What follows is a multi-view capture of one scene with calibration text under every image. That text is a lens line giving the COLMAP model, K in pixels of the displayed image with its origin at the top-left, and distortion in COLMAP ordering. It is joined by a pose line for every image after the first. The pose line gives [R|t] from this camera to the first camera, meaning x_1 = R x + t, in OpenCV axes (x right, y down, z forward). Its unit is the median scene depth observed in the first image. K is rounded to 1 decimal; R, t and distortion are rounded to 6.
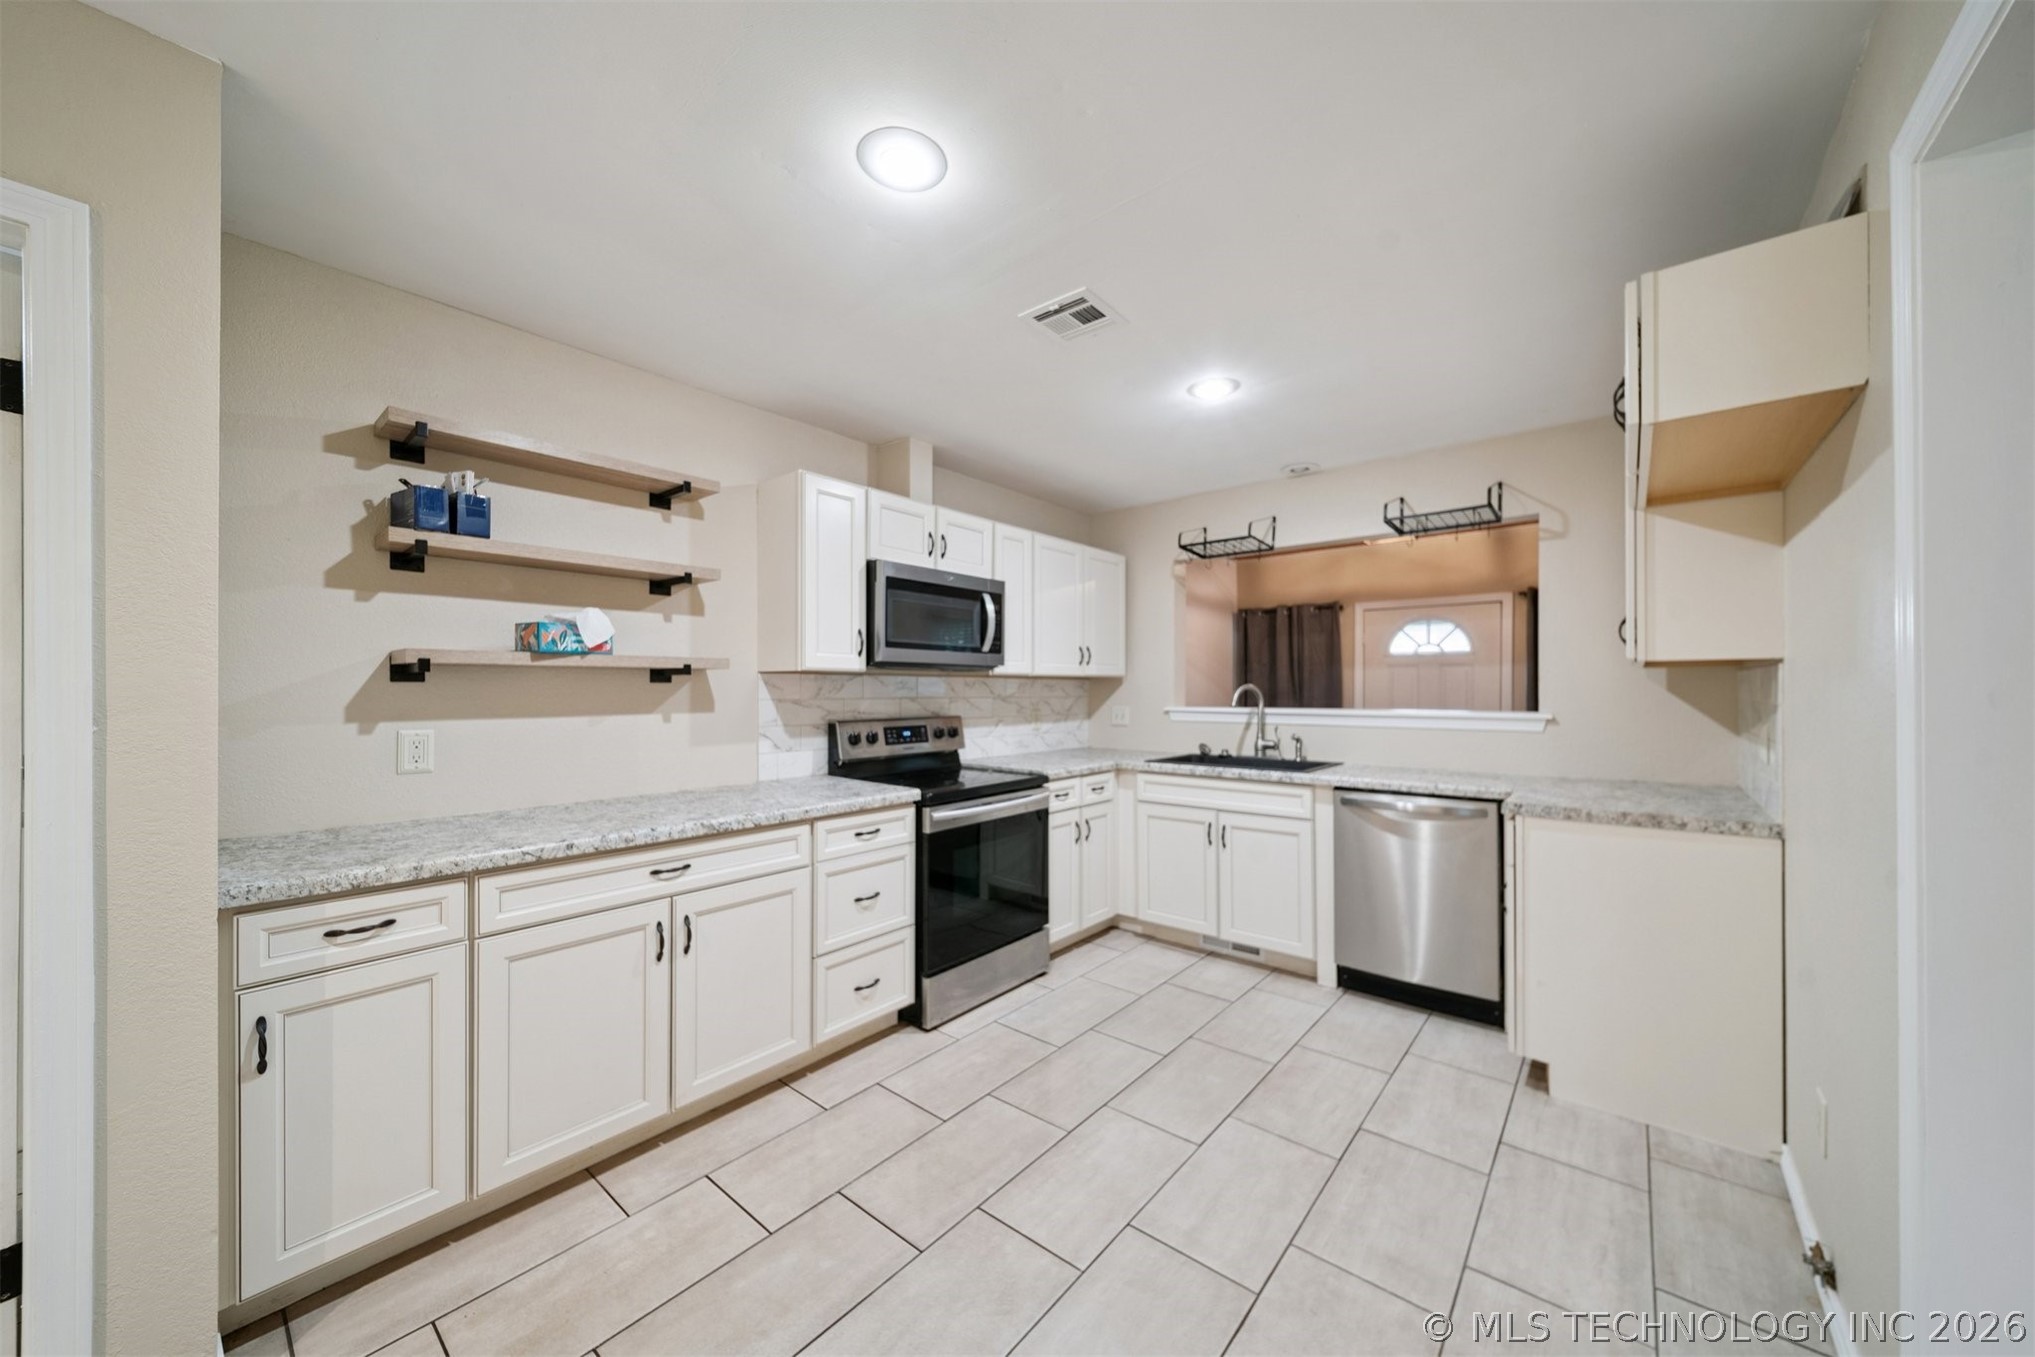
lens RADIAL K [[725.1, 0, 1021.1], [0, 725.1, 691.6], [0, 0, 1]] dist [0.002489, -0.001167]
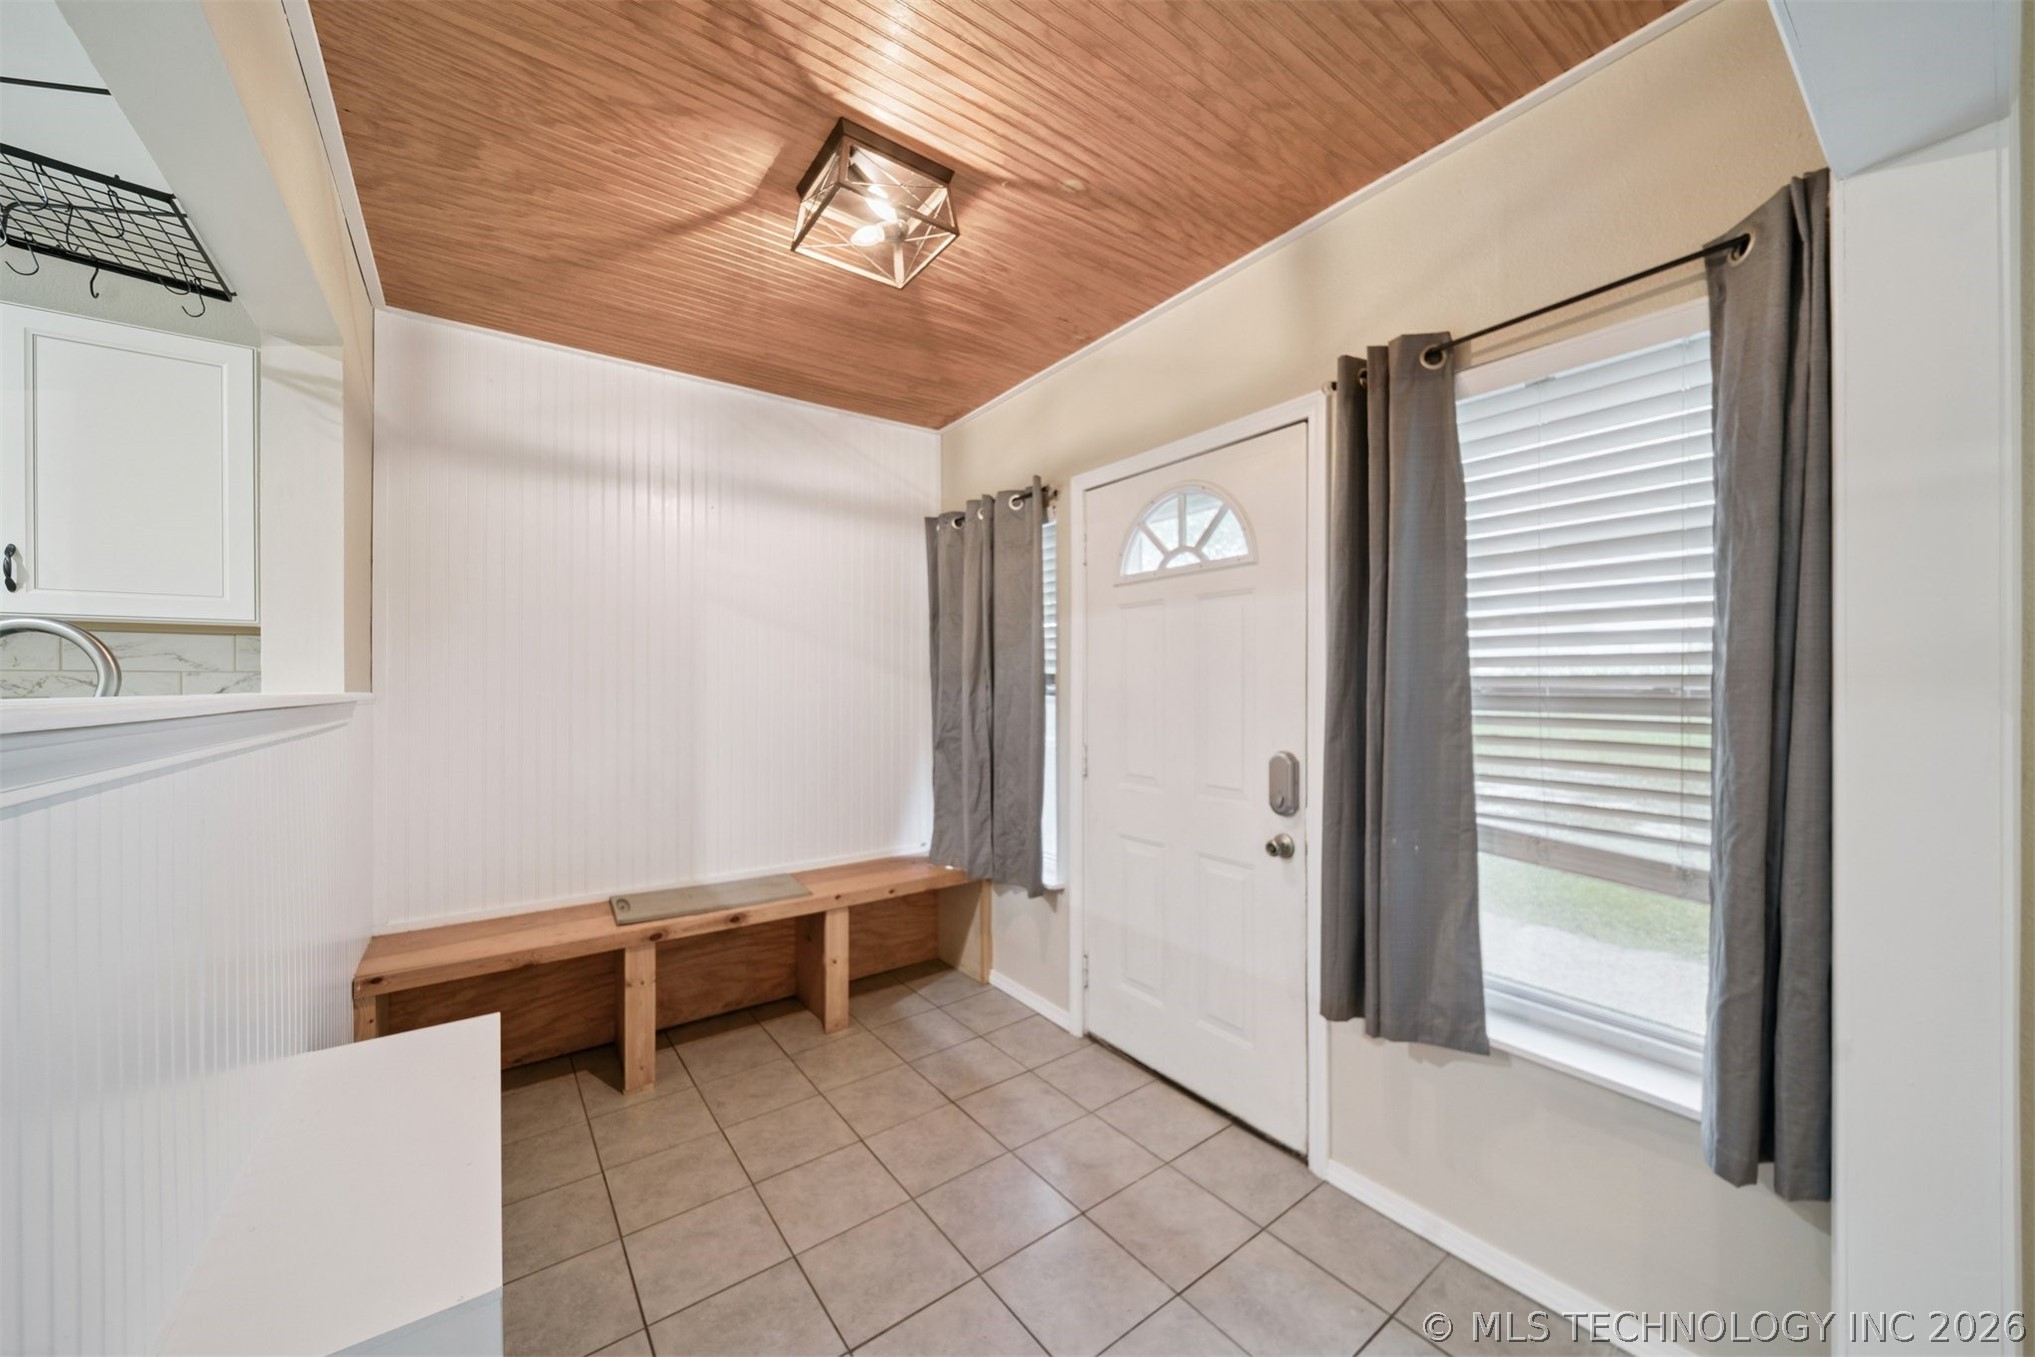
lens RADIAL K [[725.1, 0, 996.0], [0, 725.1, 693.3], [0, 0, 1]] dist [0.002489, -0.001167]
pose [[0.967176, 0.002541, -0.254096, 1.183589], [0.000457, 0.999931, 0.011741, 0.030110], [0.254108, -0.011472, 0.967108, 1.162008]]
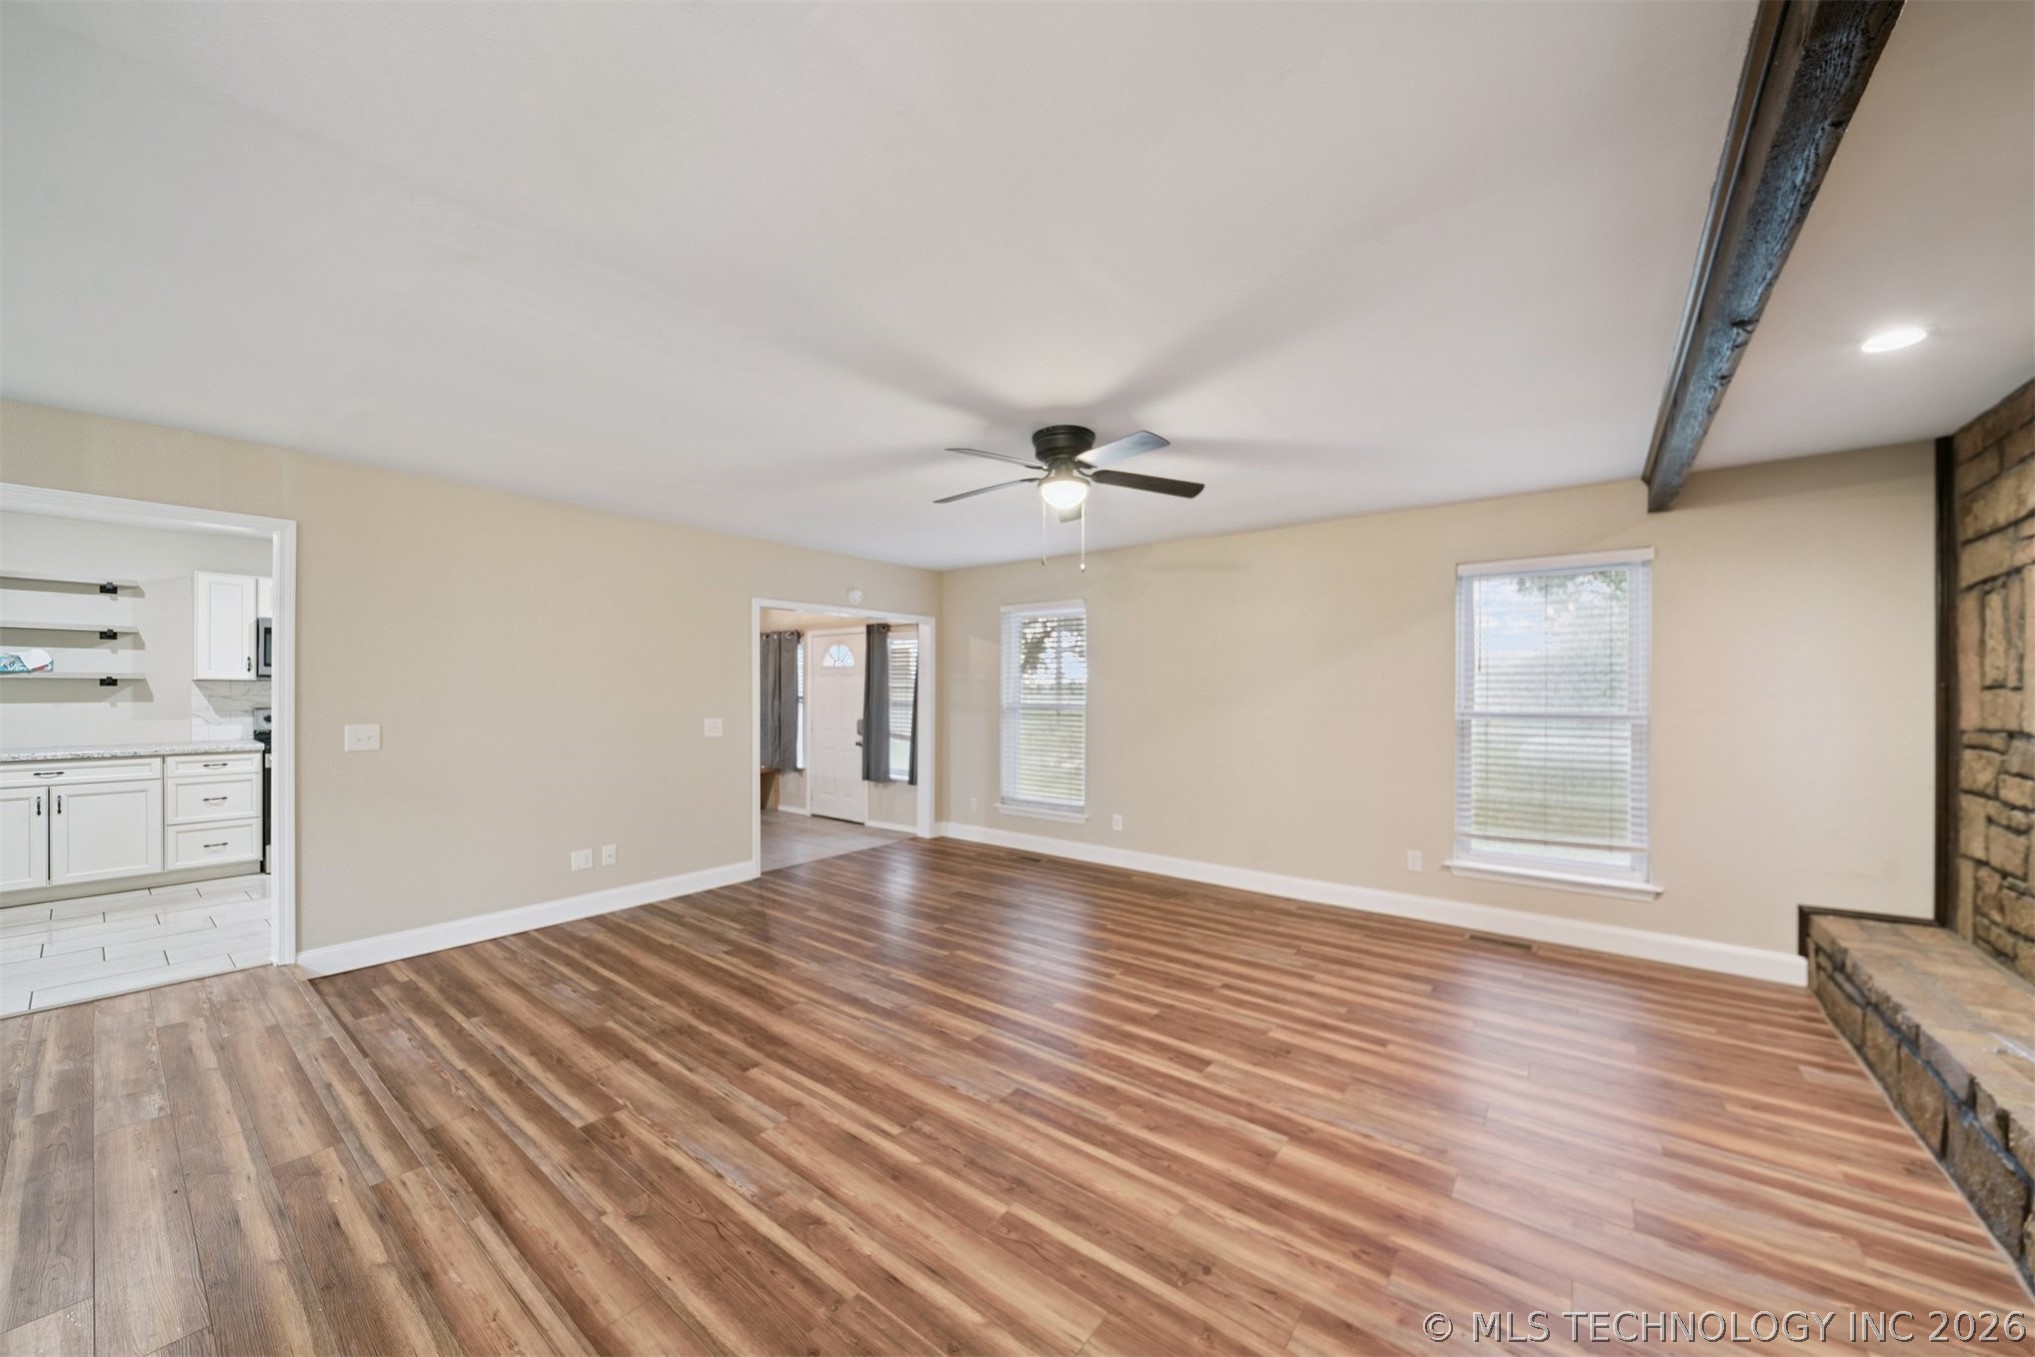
lens RADIAL K [[725.1, 0, 1009.1], [0, 725.1, 693.1], [0, 0, 1]] dist [0.002489, -0.001167]
pose [[0.999390, 0.004356, 0.034663, 1.788959], [-0.004382, 0.999990, 0.000665, -0.005136], [-0.034660, -0.000816, 0.999399, -0.974482]]
